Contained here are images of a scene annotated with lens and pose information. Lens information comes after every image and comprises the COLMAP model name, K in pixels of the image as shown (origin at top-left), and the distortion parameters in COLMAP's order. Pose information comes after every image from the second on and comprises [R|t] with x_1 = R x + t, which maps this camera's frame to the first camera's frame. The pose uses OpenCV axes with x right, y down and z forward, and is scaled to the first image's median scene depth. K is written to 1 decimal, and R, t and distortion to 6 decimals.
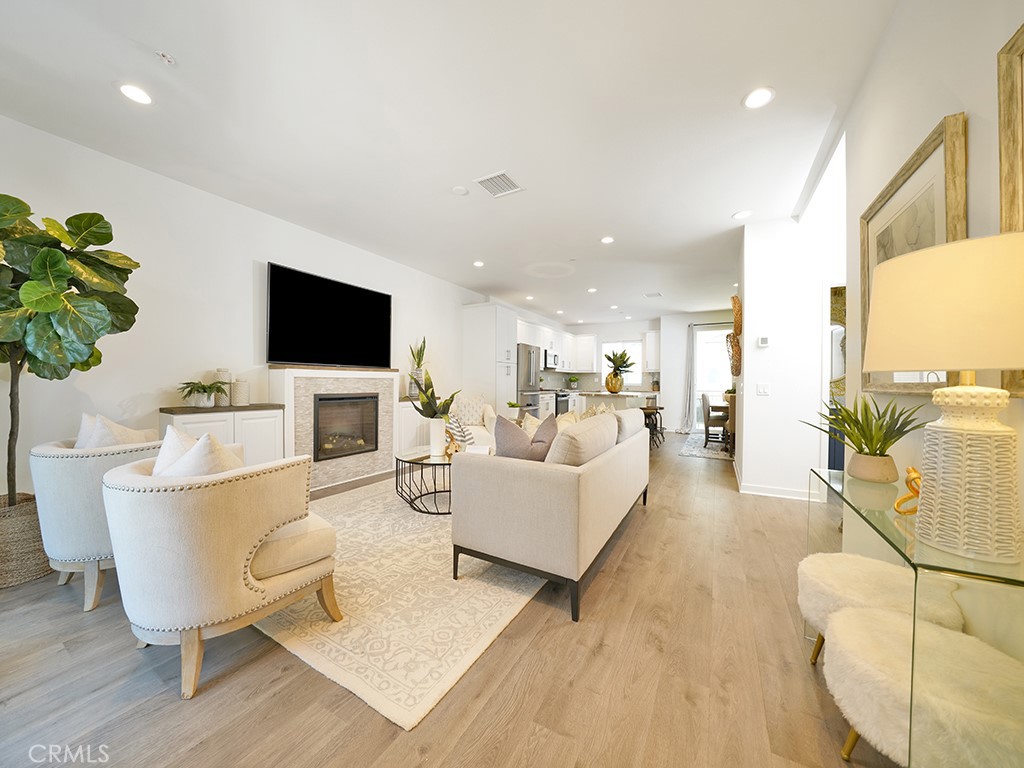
lens RADIAL K [[359.7, 0, 520.7], [0, 359.7, 387.7], [0, 0, 1]] dist [-0.000585, -0.000032]
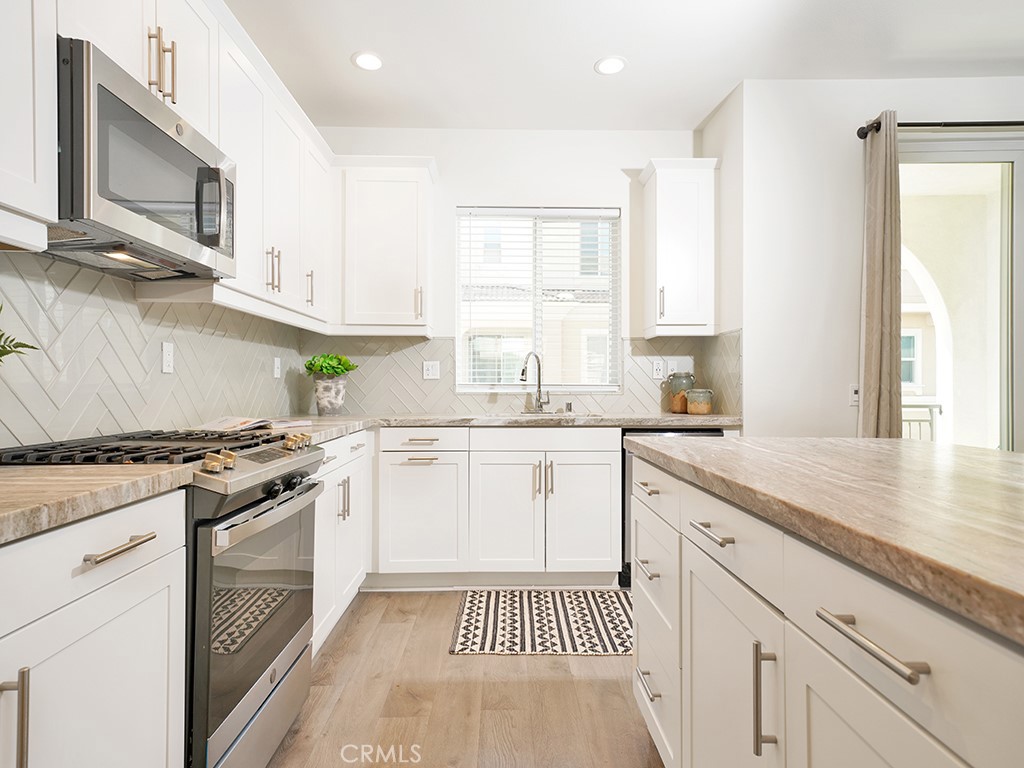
lens RADIAL K [[557.6, 0, 512.0], [0, 557.6, 384.0], [0, 0, 1]] dist [0.025457, 0.000453]
pose [[0.872263, -0.005124, 0.489010, 0.195705], [0.012041, 0.999867, -0.011000, -0.019017], [-0.488889, 0.015483, 0.872209, 1.621825]]
